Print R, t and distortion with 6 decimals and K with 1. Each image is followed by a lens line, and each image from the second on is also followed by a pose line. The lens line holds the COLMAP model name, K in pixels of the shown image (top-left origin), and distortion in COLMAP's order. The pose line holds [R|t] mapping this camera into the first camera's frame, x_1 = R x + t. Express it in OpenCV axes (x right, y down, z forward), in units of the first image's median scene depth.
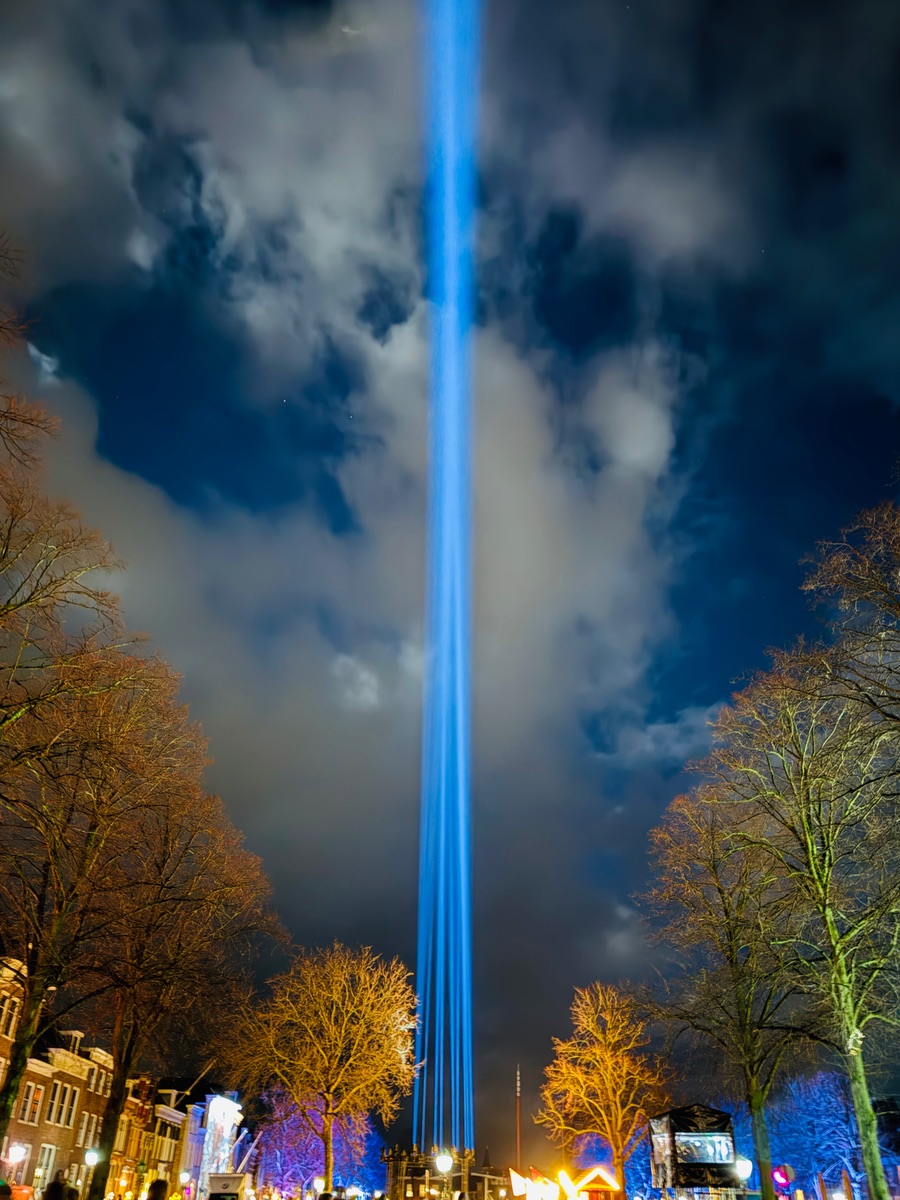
lens RADIAL K [[934.6, 0, 460.1], [0, 934.6, 609.7], [0, 0, 1]] dist [-0.021748, 0.012050]
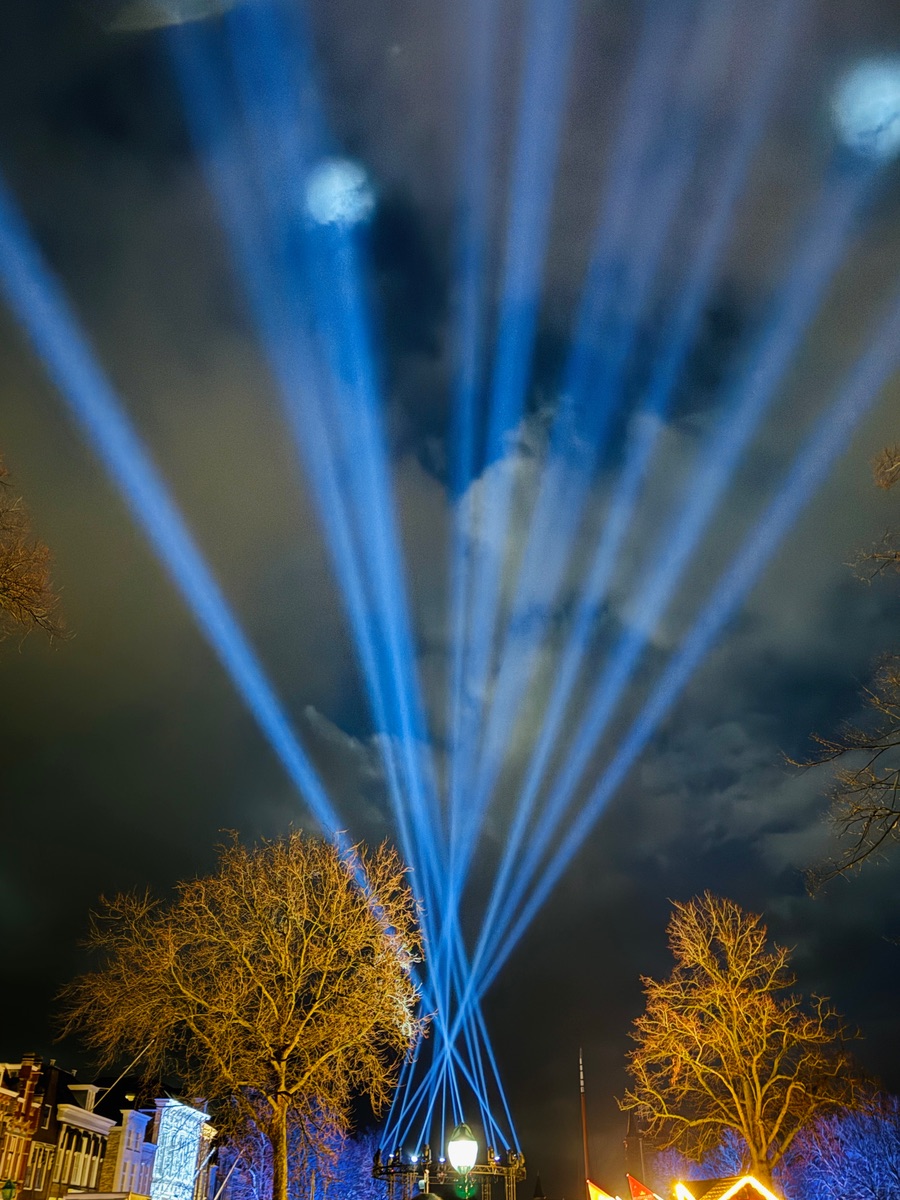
lens RADIAL K [[1031.9, 0, 439.3], [0, 1031.9, 596.5], [0, 0, 1]] dist [0.002360, -0.014110]
pose [[0.998194, -0.040672, -0.044200, 0.003881], [0.041081, 0.999121, 0.008389, 0.199453], [0.043820, -0.010190, 0.998987, 0.310470]]
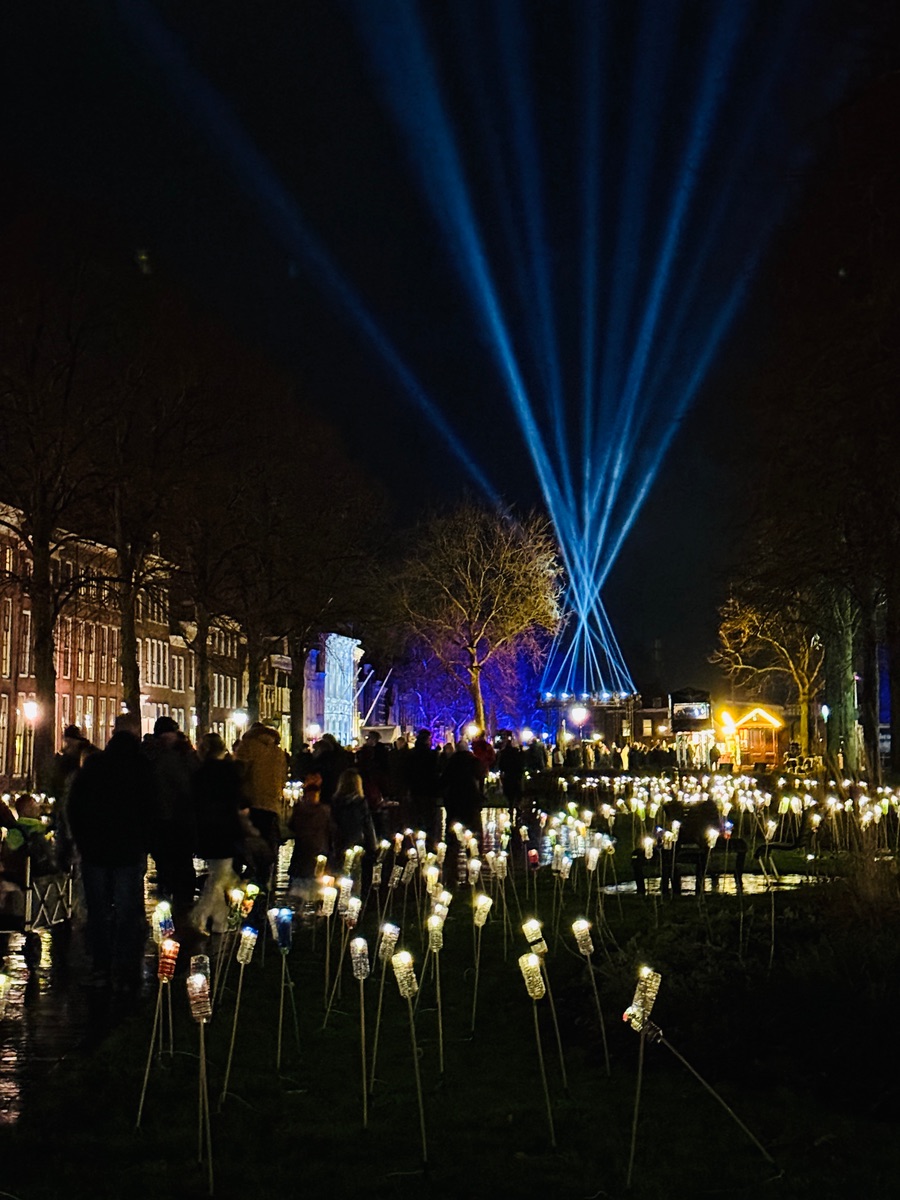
lens RADIAL K [[2170.4, 0, 447.9], [0, 2170.4, 600.6], [0, 0, 1]] dist [0.044177, 0.000000]
pose [[0.988661, -0.041433, -0.144337, 0.135908], [0.105679, 0.874844, 0.472736, -0.498518], [0.106685, -0.482629, 0.869303, -0.786141]]
